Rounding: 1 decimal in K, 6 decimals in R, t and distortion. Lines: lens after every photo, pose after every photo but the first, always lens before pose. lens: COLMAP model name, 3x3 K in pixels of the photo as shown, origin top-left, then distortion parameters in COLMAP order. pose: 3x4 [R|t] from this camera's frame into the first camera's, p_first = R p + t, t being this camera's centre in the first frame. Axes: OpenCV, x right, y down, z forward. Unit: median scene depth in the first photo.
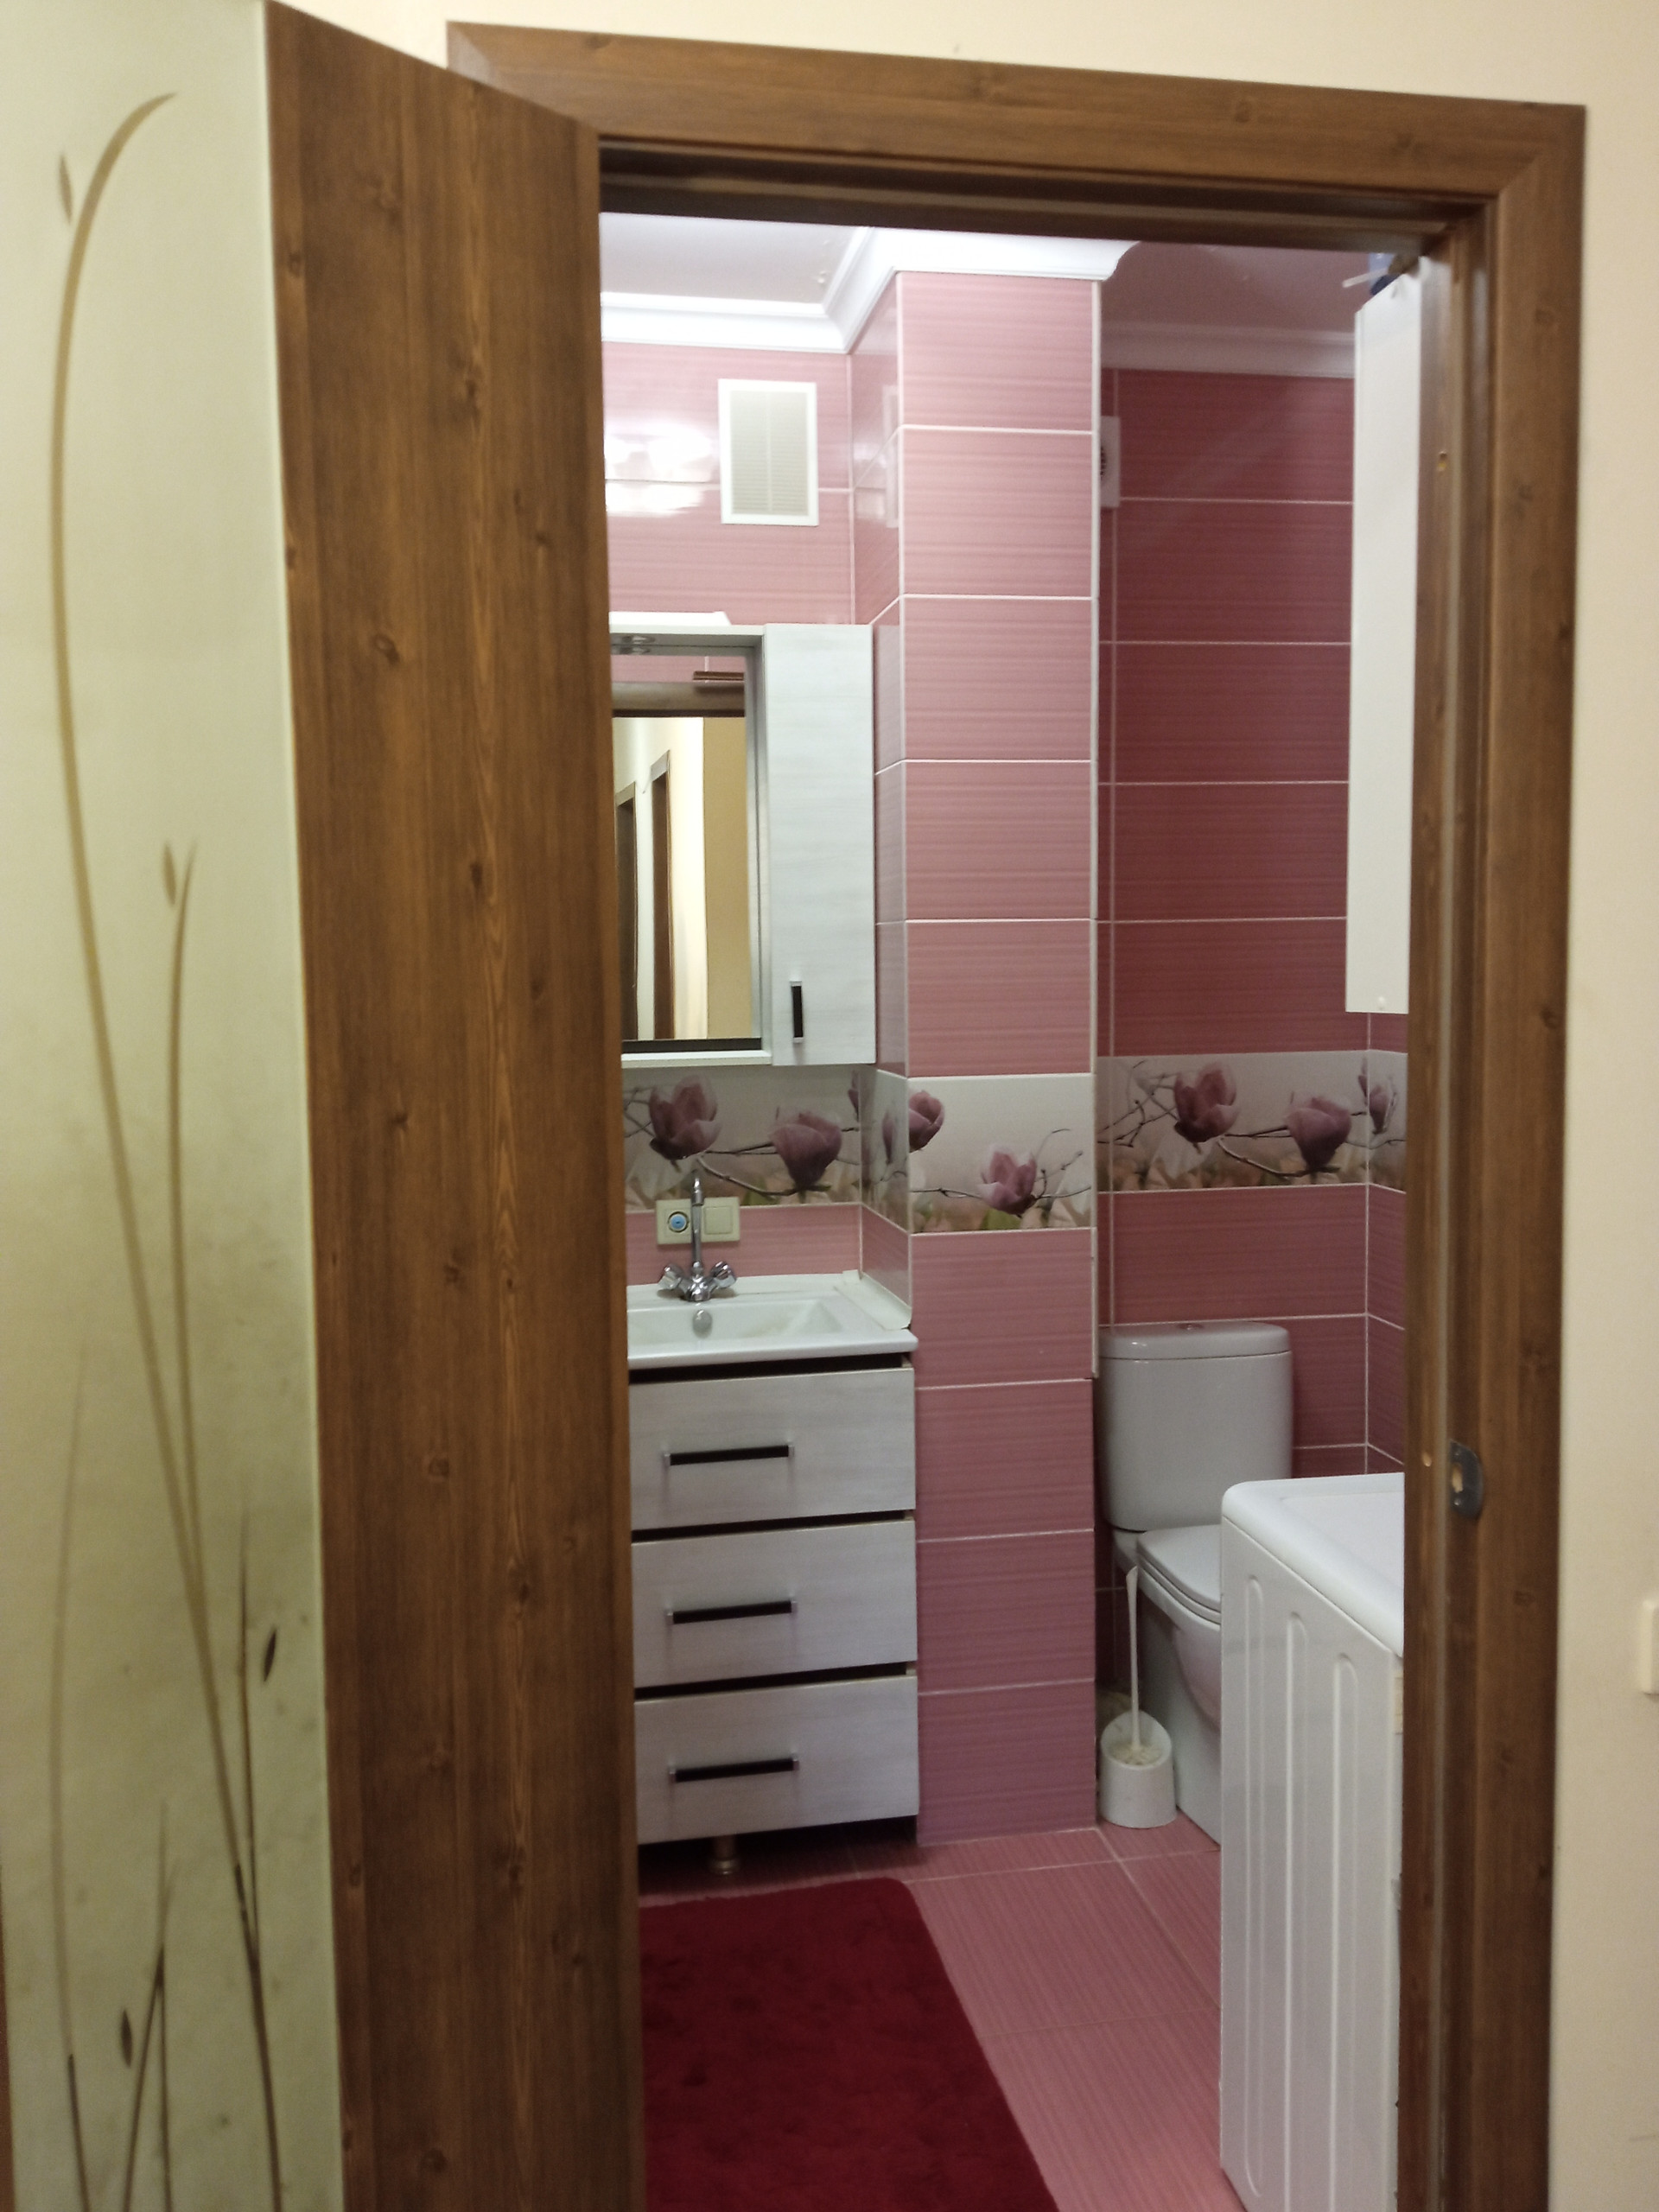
lens RADIAL K [[1716.4, 0, 829.5], [0, 1716.4, 1106.0], [0, 0, 1]] dist [0.081992, -0.153945]
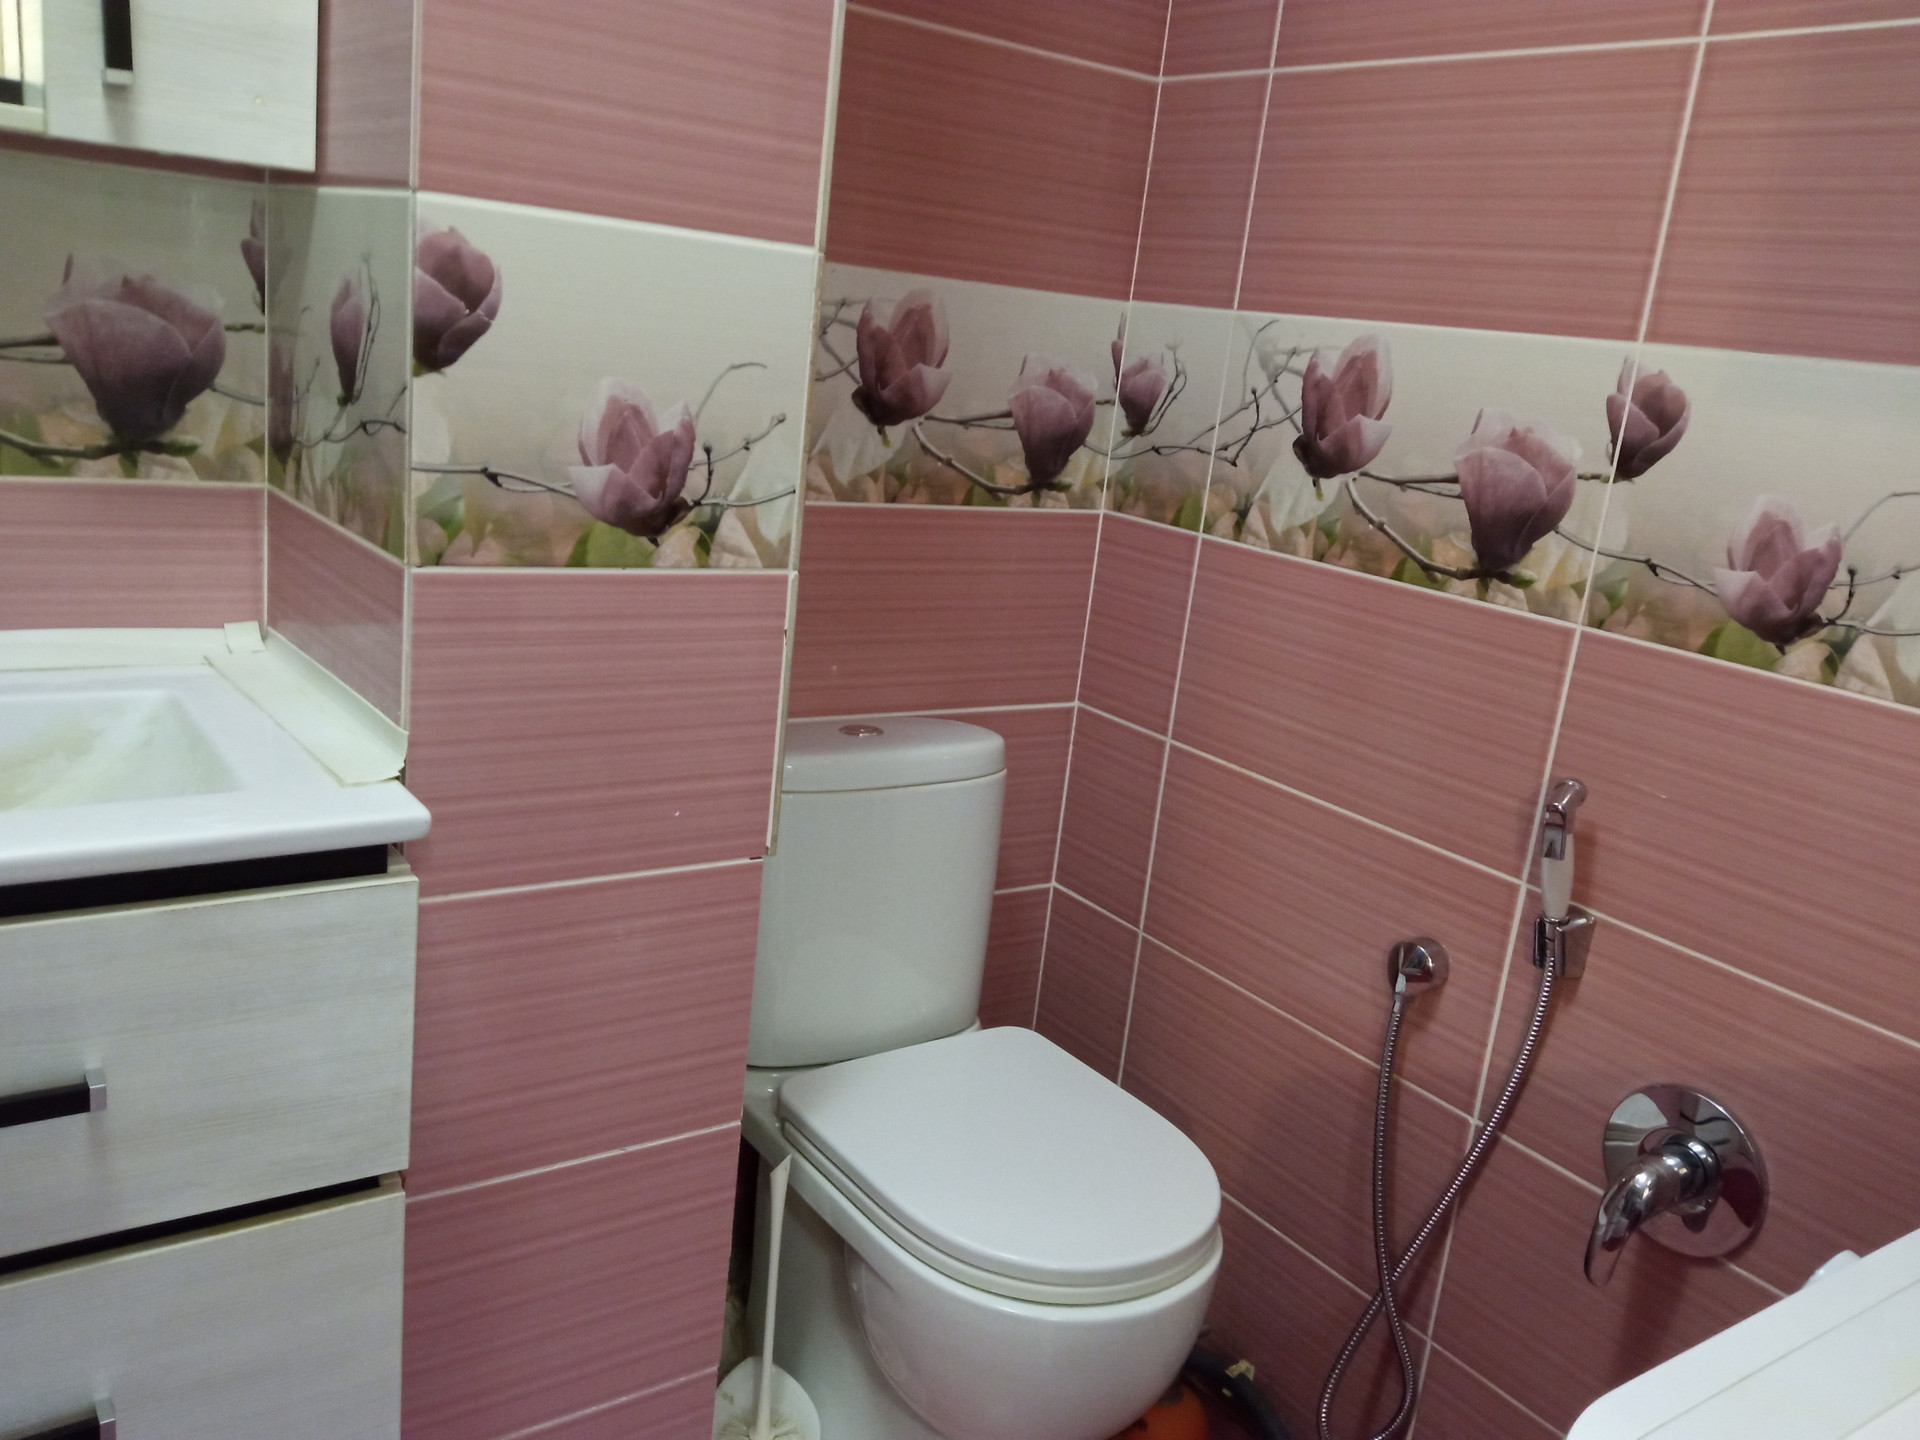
lens RADIAL K [[1567.2, 0, 960.0], [0, 1567.2, 720.0], [0, 0, 1]] dist [0.129018, -0.194751]
pose [[0.897378, 0.004360, 0.441242, -0.005379], [-0.087495, 0.981855, 0.168242, 0.030553], [-0.432502, -0.189583, 0.881476, 0.545068]]
